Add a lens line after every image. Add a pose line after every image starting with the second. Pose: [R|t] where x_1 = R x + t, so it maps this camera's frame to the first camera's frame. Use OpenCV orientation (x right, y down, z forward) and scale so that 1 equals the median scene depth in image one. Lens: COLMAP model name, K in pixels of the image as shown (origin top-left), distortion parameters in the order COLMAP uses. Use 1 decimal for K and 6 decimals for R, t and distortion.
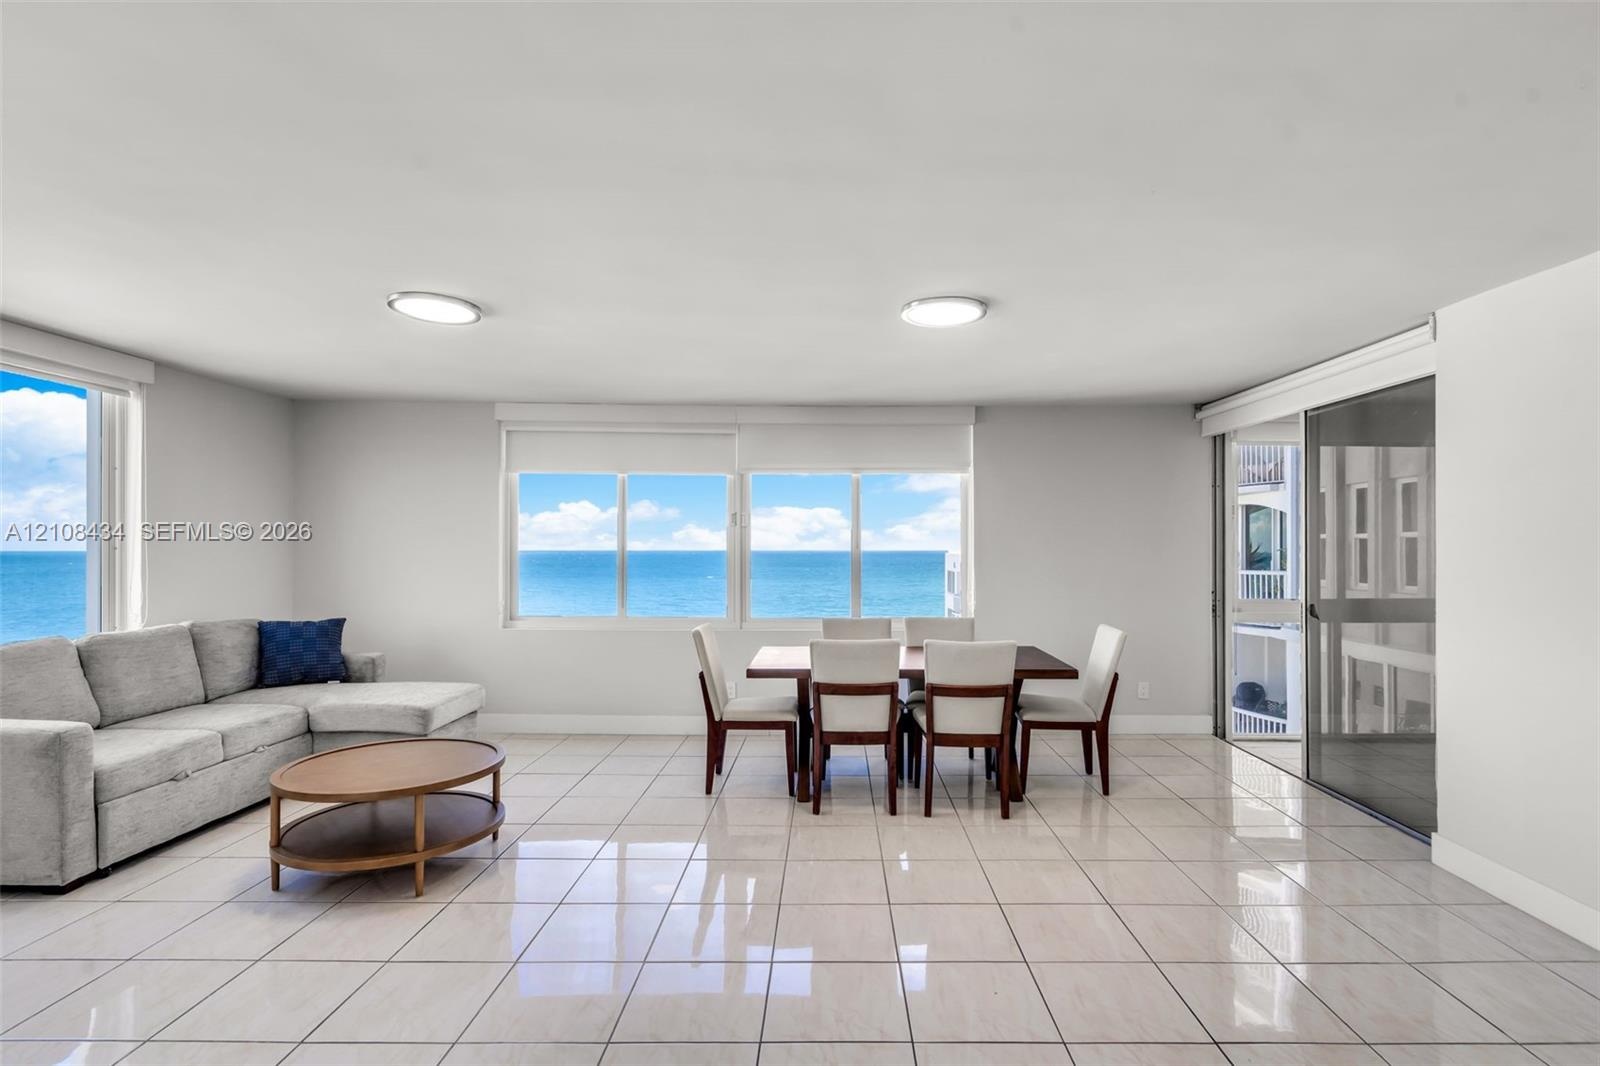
lens RADIAL K [[735.5, 0, 804.0], [0, 735.5, 545.9], [0, 0, 1]] dist [-0.000044, 0.000080]
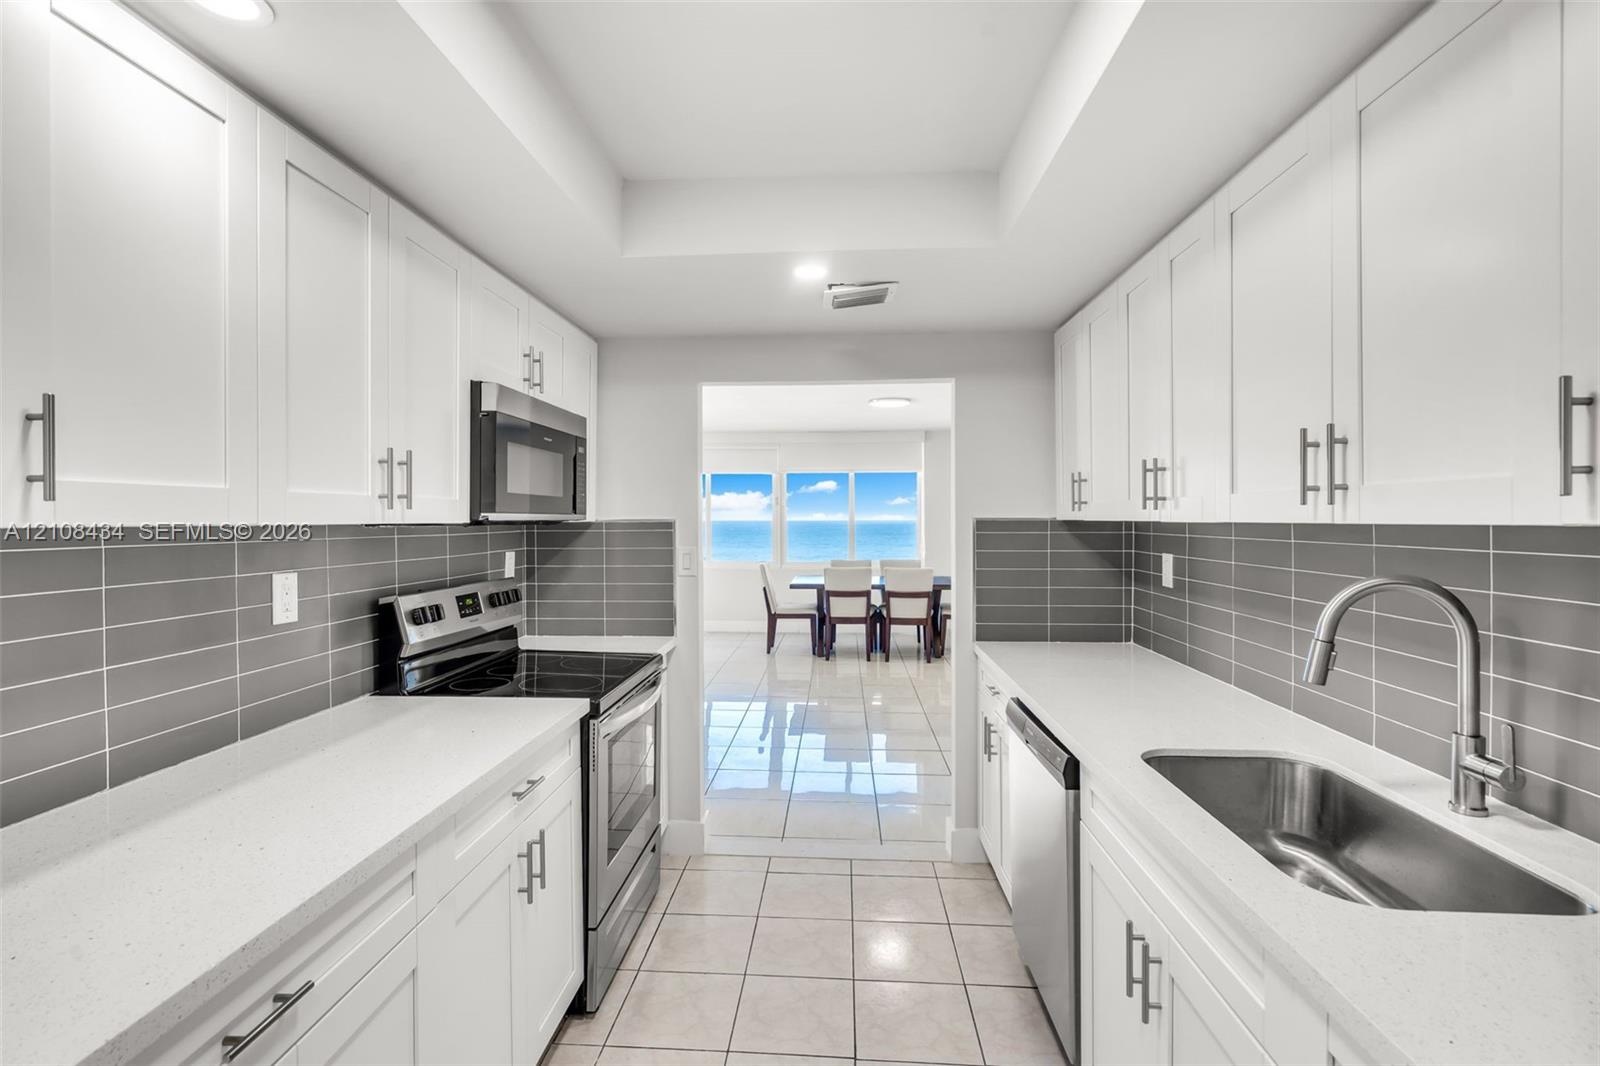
lens RADIAL K [[735.5, 0, 799.0], [0, 735.5, 524.1], [0, 0, 1]] dist [-0.000044, 0.000080]
pose [[0.999625, -0.002362, -0.027288, -0.003522], [0.002642, 0.999944, 0.010222, -0.002386], [0.027263, -0.010290, 0.999575, -0.835254]]
